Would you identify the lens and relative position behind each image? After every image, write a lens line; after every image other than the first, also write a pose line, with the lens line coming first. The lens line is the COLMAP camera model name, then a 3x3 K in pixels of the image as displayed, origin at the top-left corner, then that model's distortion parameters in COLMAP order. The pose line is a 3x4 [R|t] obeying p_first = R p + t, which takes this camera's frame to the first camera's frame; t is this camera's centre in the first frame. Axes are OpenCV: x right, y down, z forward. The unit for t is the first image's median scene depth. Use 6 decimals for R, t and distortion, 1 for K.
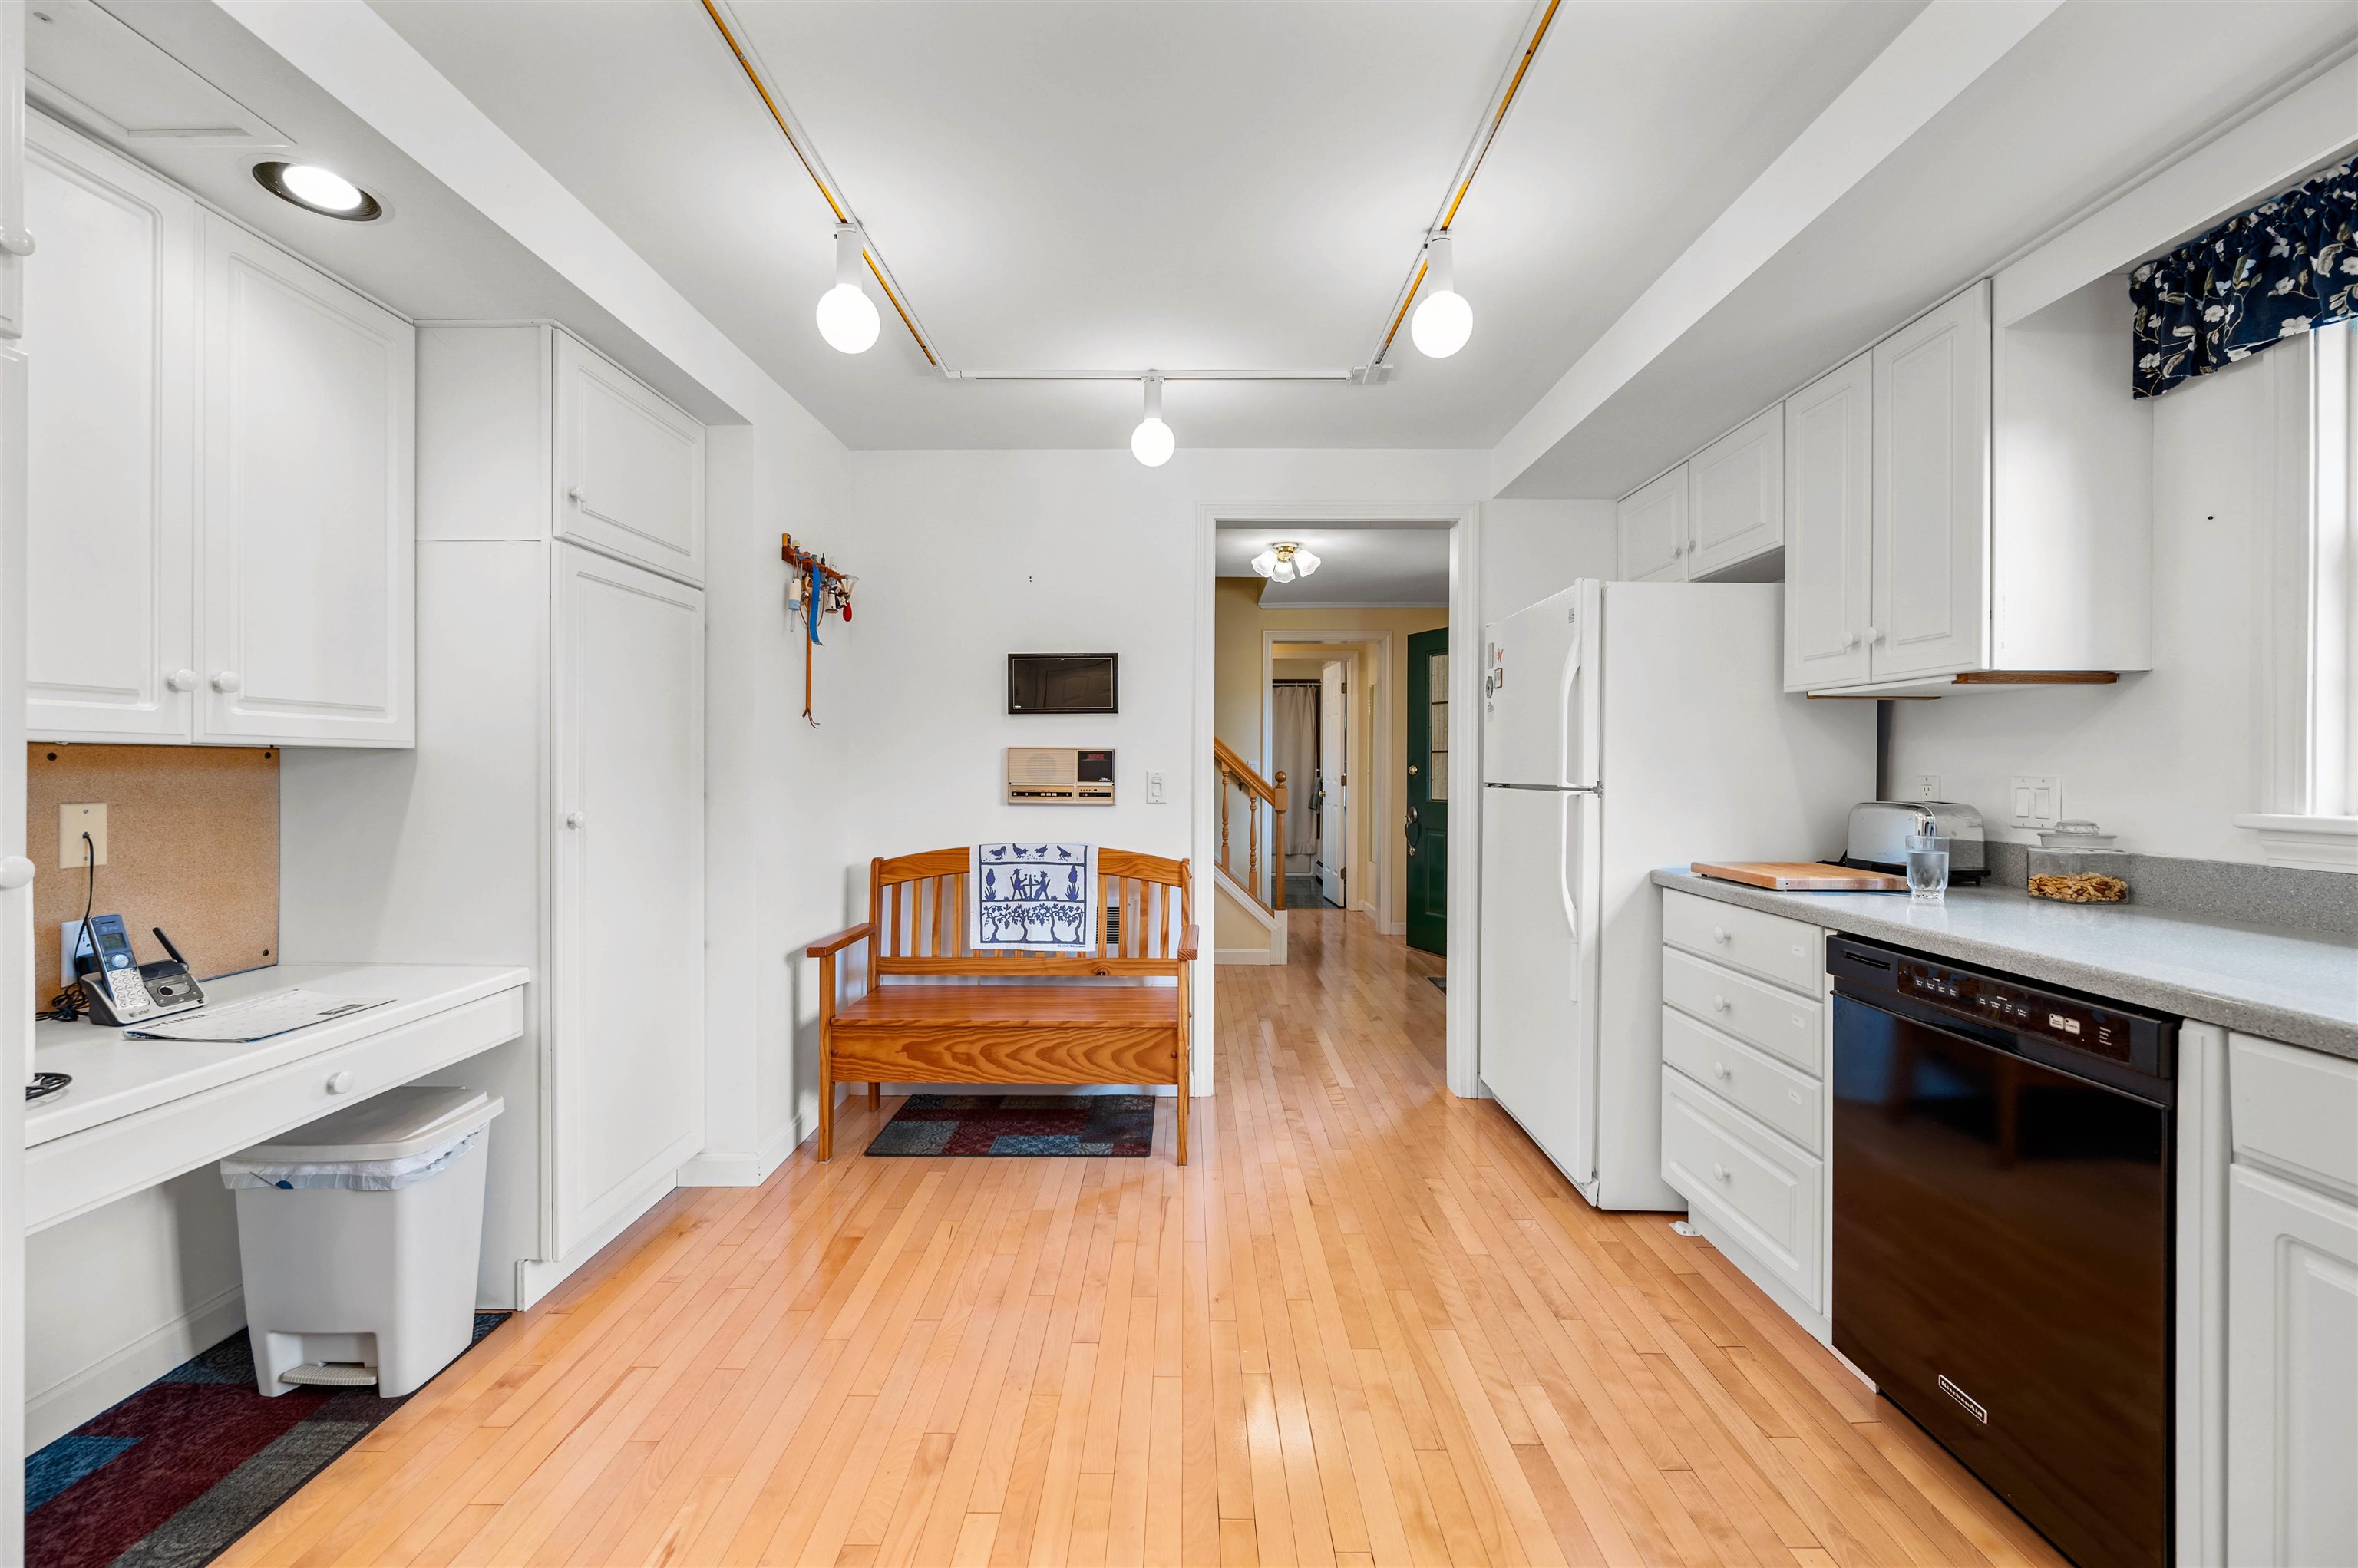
lens RADIAL K [[940.6, 0, 1174.2], [0, 940.6, 770.4], [0, 0, 1]] dist [0.001026, 0.000787]
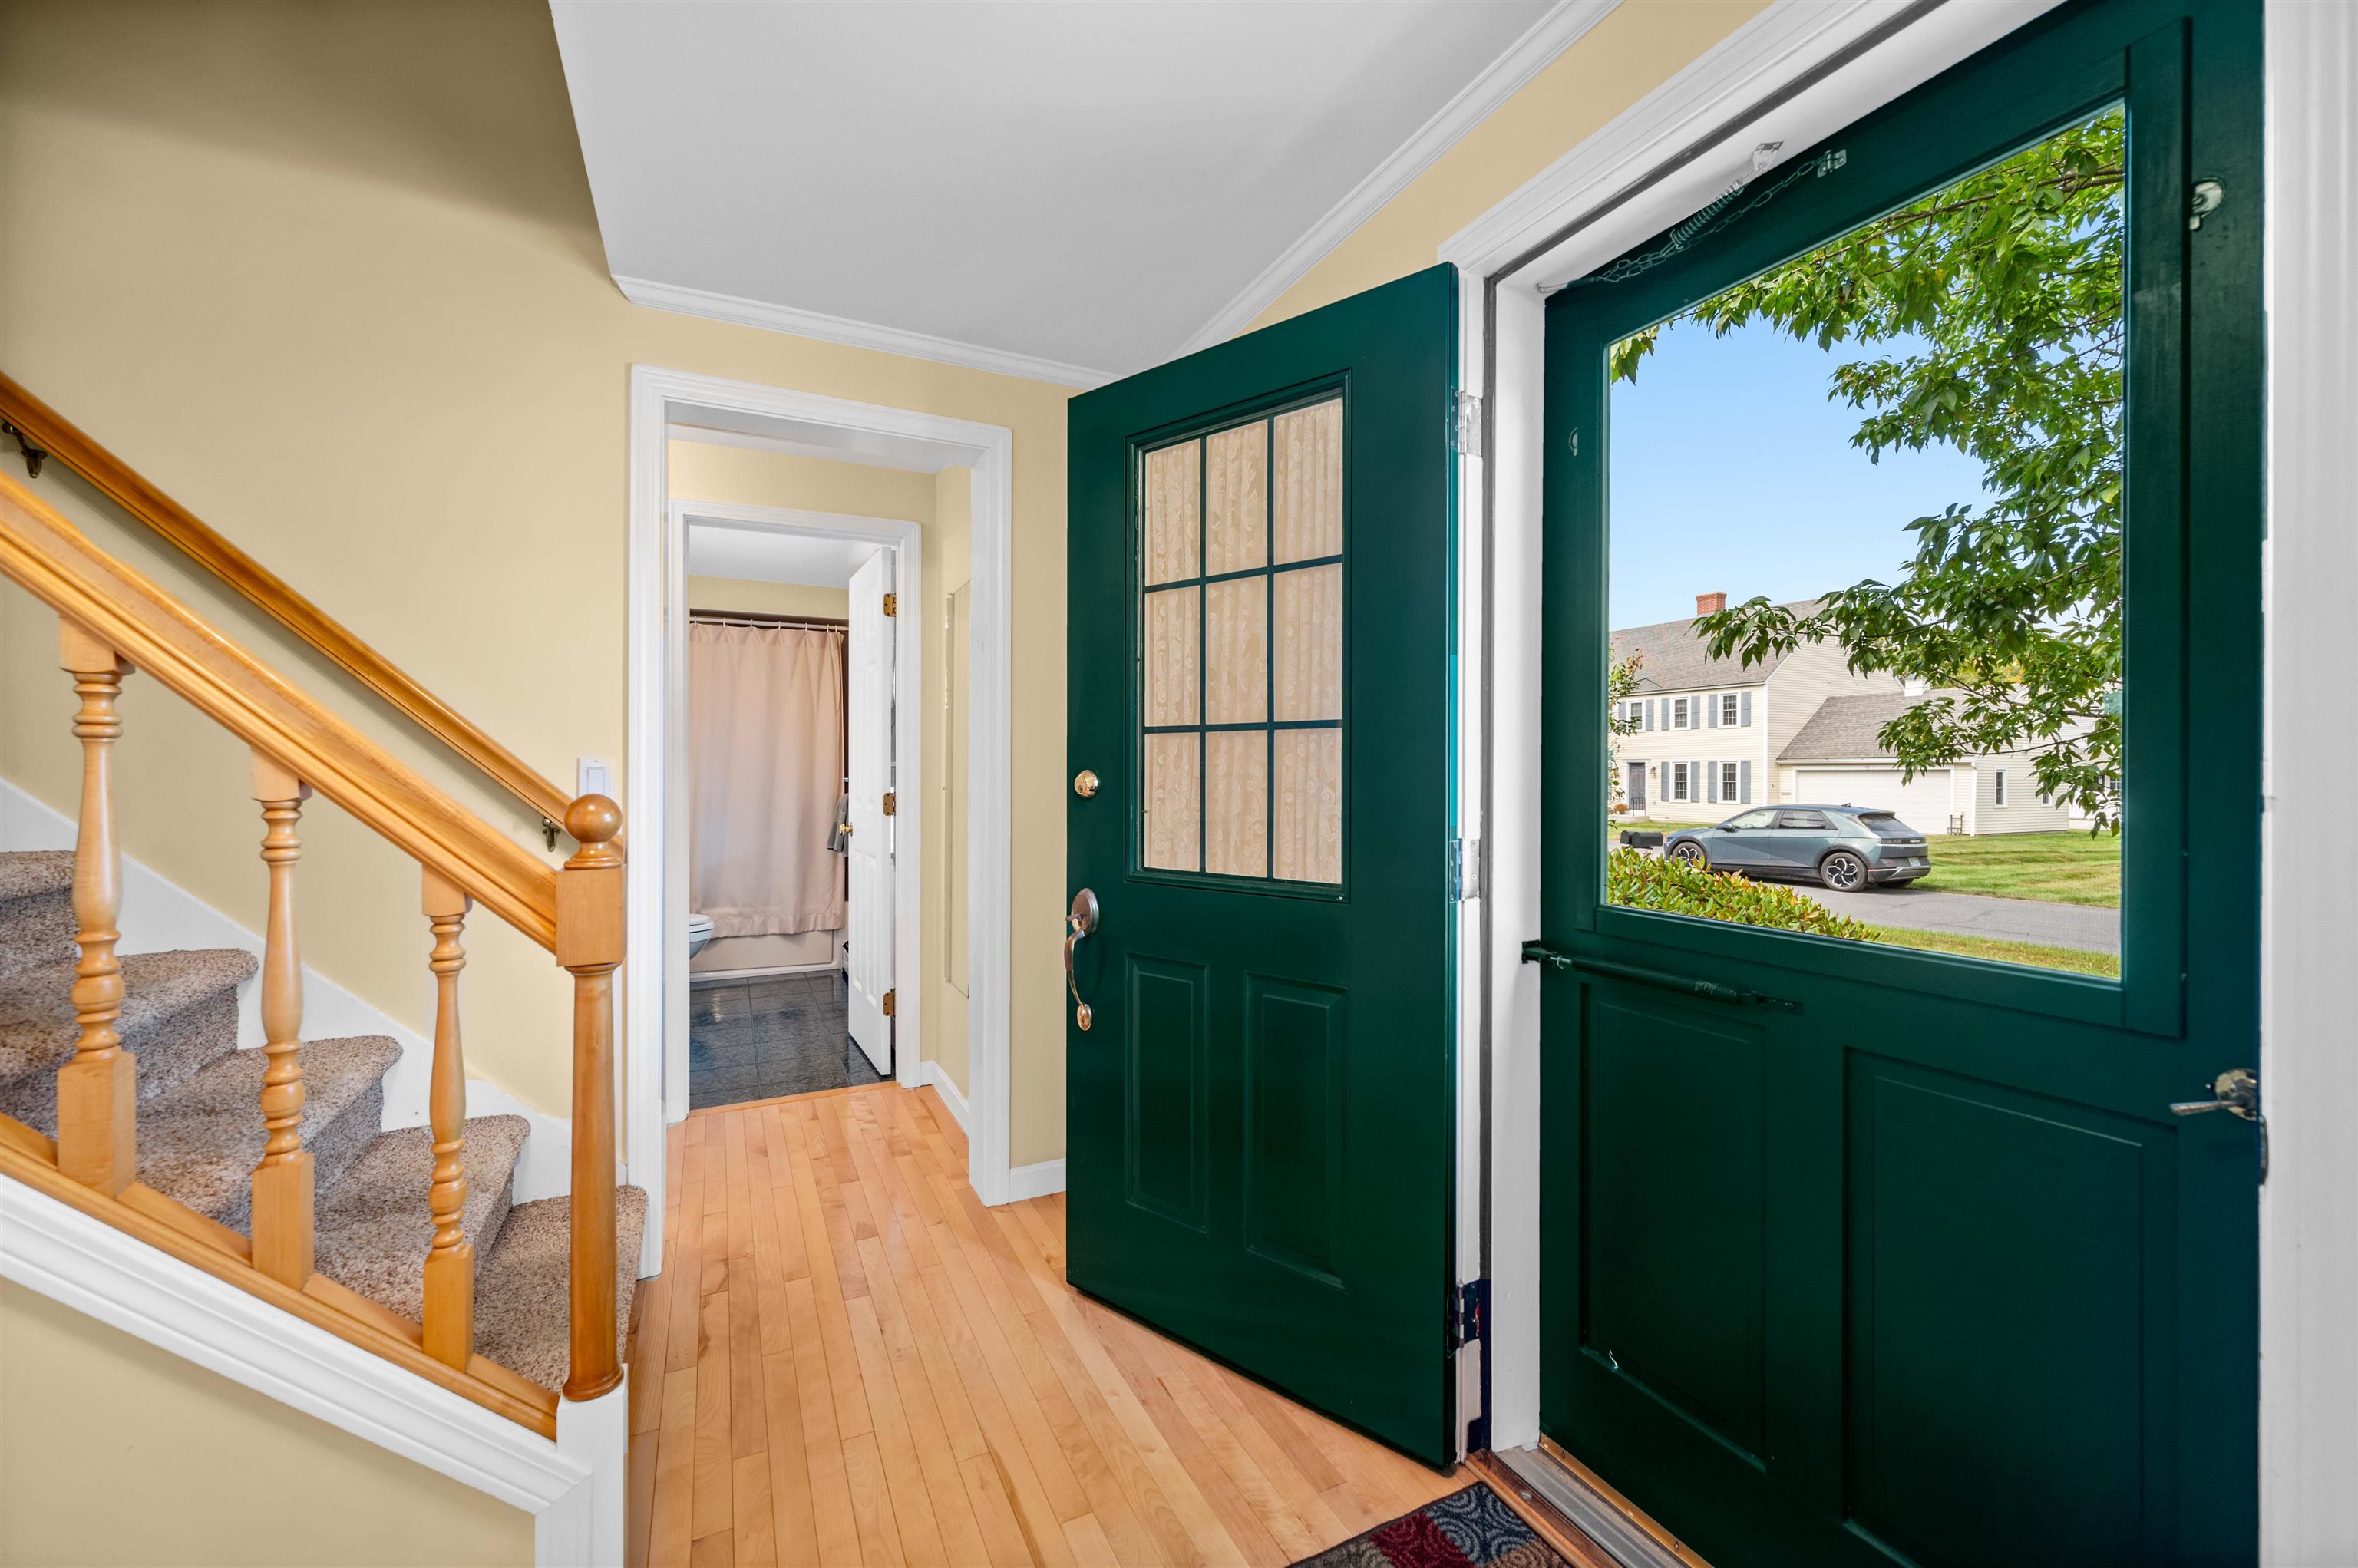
lens RADIAL K [[928.6, 0, 1179.2], [0, 928.6, 777.4], [0, 0, 1]] dist [-0.000010, -0.000020]
pose [[0.891513, -0.001713, 0.452993, 0.105704], [0.001632, 0.999999, 0.000569, -0.002376], [-0.452993, 0.000232, 0.891514, 0.555573]]
